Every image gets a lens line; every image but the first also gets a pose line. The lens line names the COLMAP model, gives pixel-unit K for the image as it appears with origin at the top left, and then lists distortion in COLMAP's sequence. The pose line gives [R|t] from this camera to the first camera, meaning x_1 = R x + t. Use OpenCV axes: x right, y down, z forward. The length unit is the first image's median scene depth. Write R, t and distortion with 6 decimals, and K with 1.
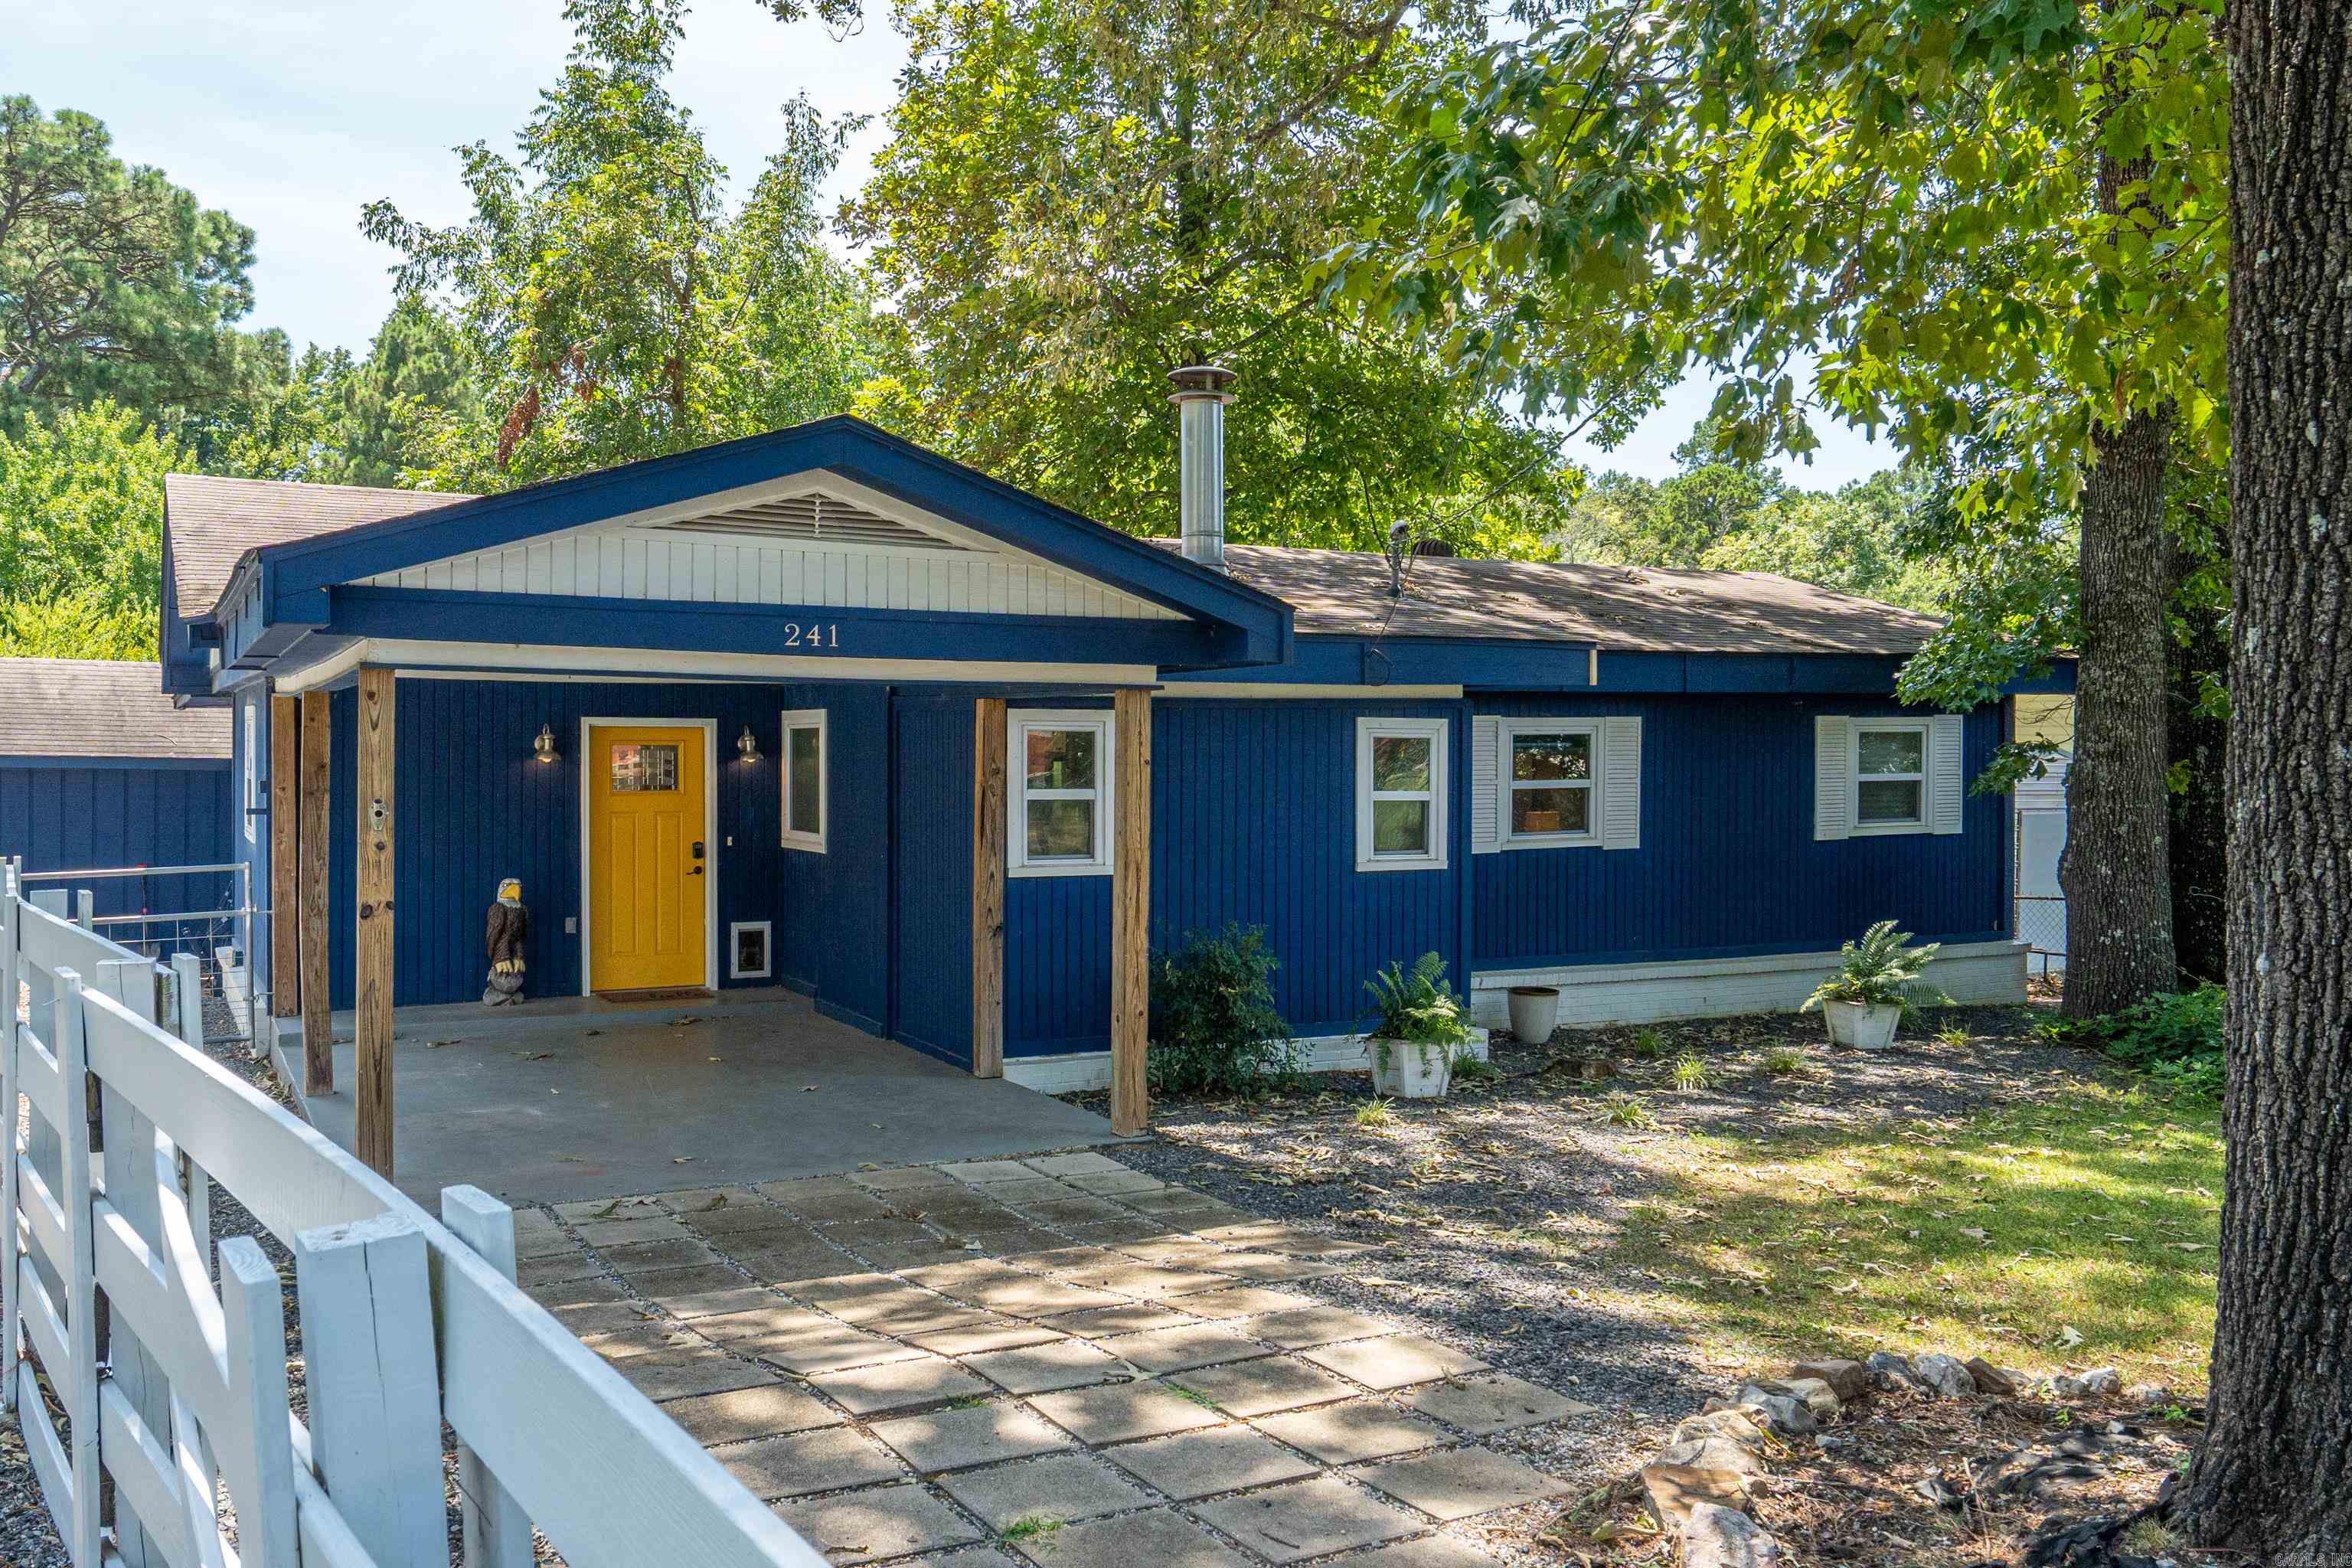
lens RADIAL K [[1944.1, 0, 1176.0], [0, 1944.1, 784.0], [0, 0, 1]] dist [0.002184, -0.000012]
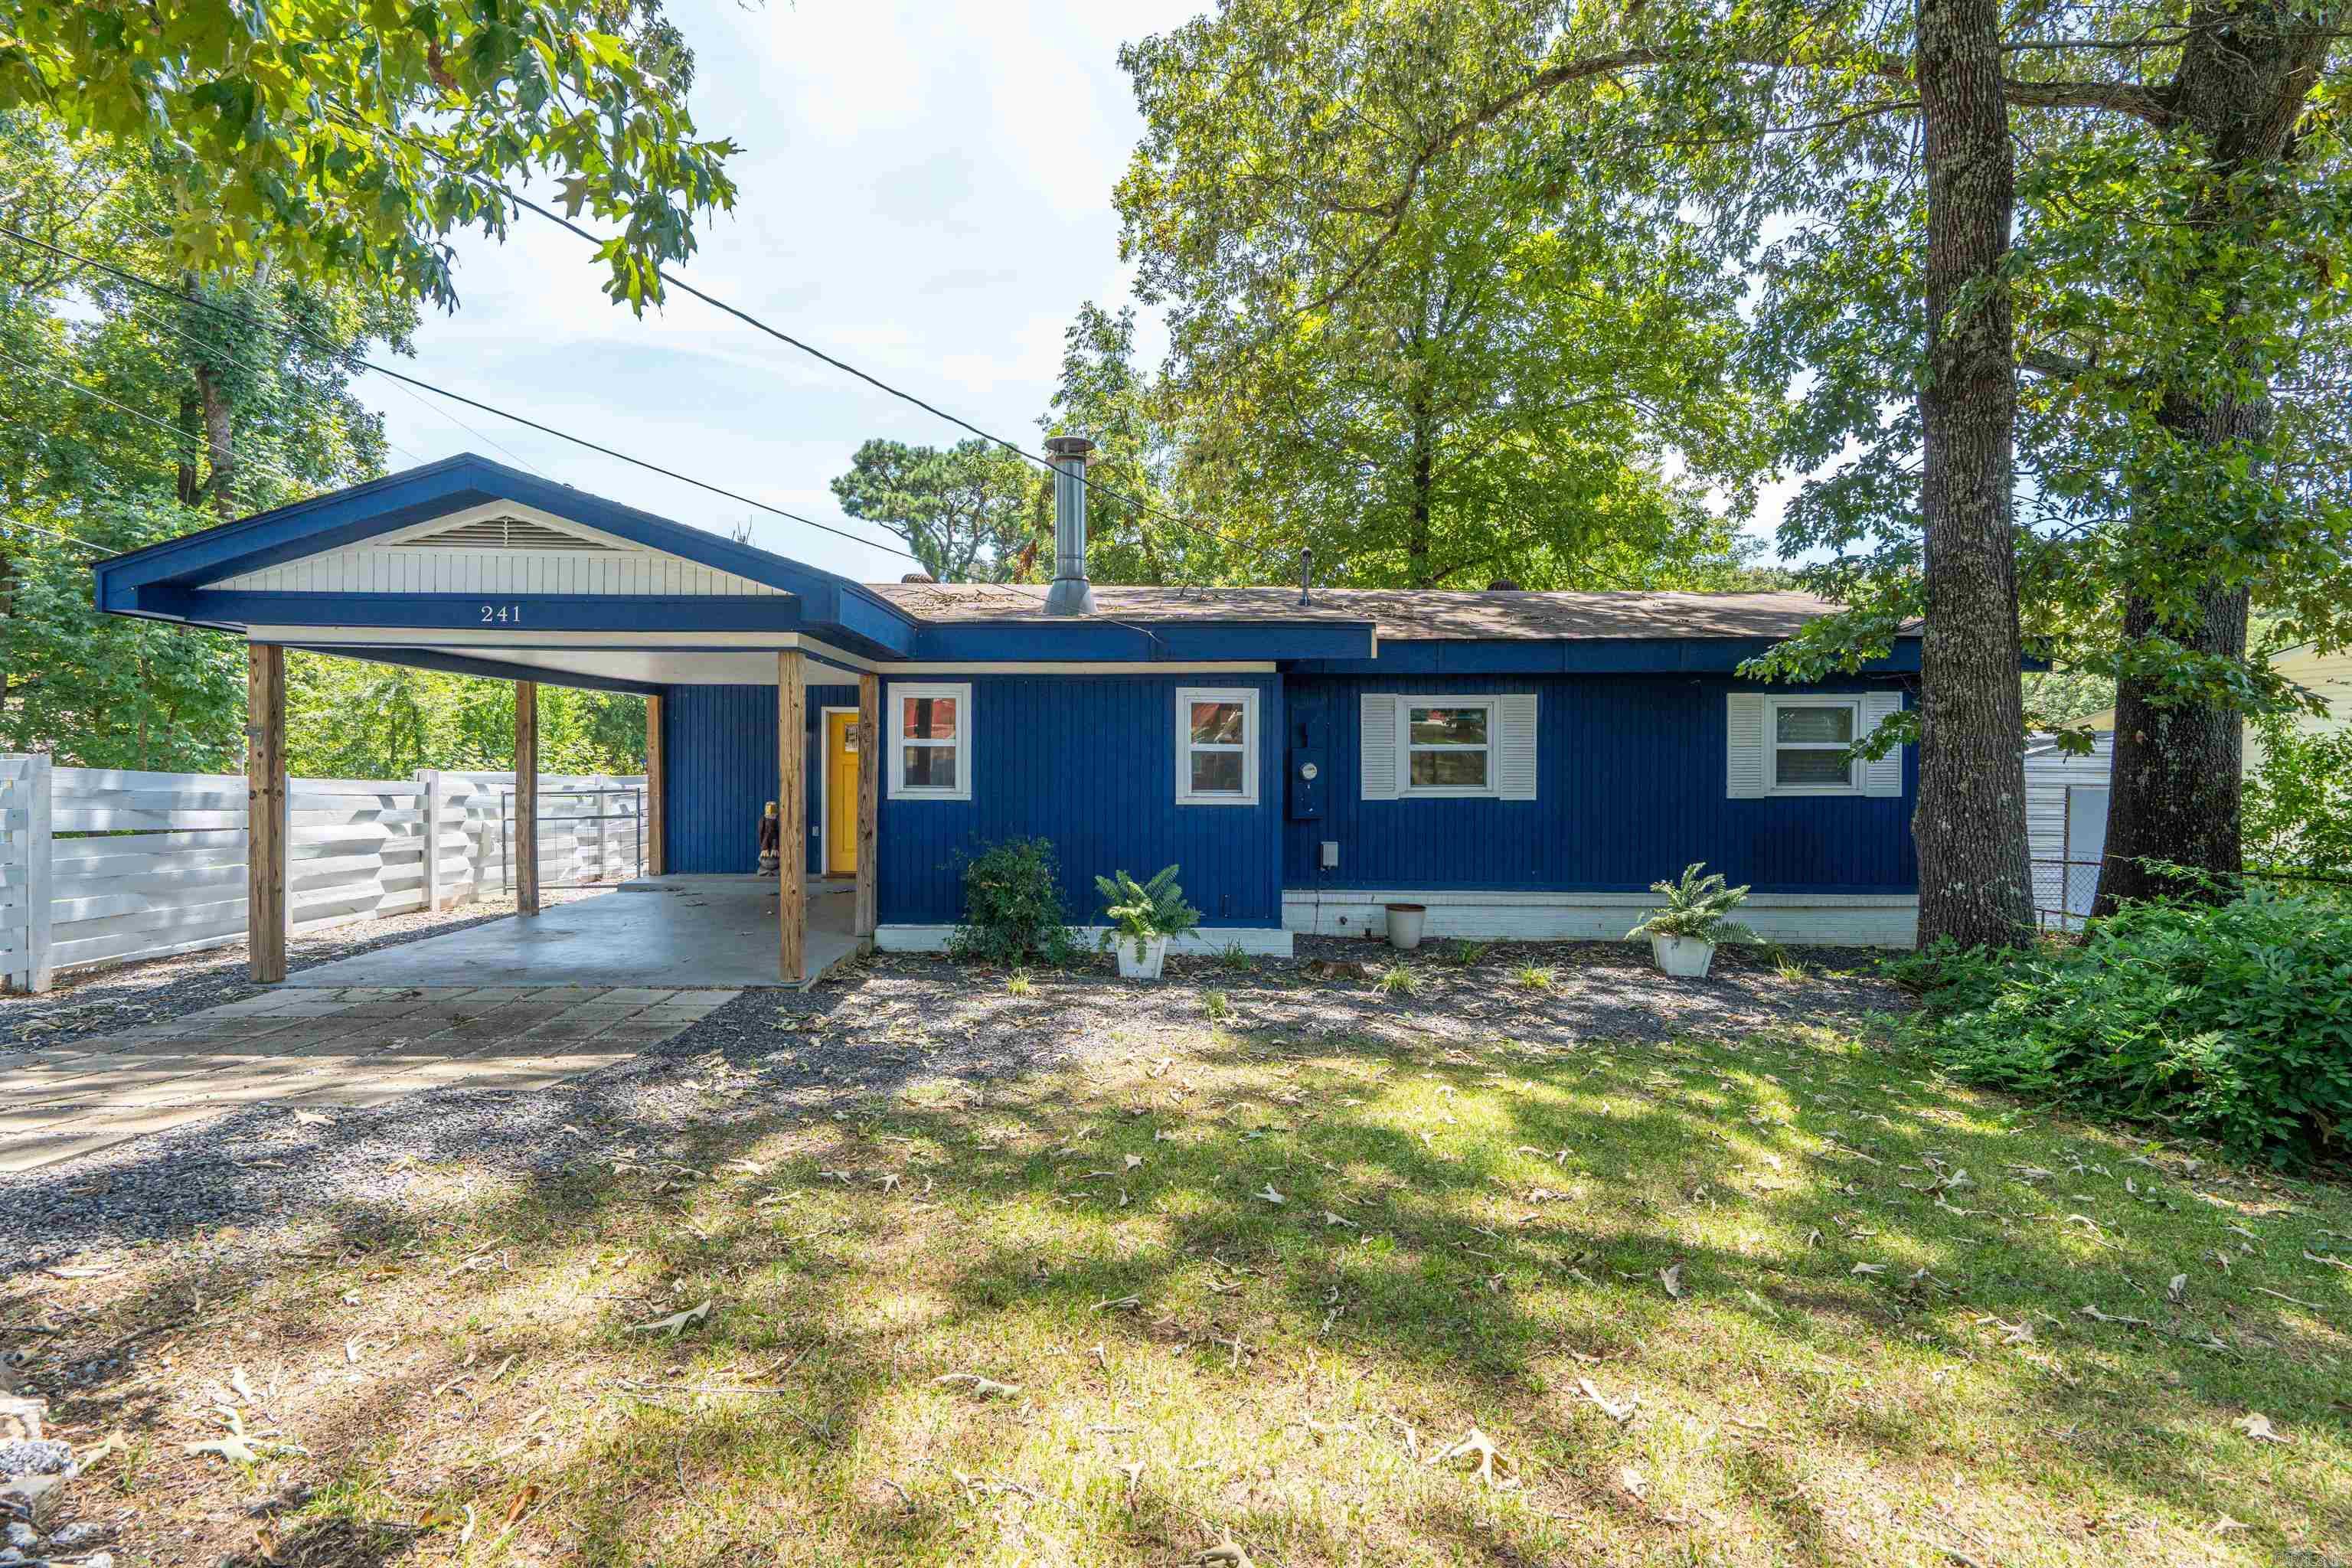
lens RADIAL K [[1079.1, 0, 1176.0], [0, 1079.1, 784.0], [0, 0, 1]] dist [-0.001846, 0.000048]
pose [[0.894936, 0.011297, -0.446051, 0.374933], [-0.010626, 0.999936, 0.004005, 0.024843], [0.446067, 0.001155, 0.894999, 0.306058]]
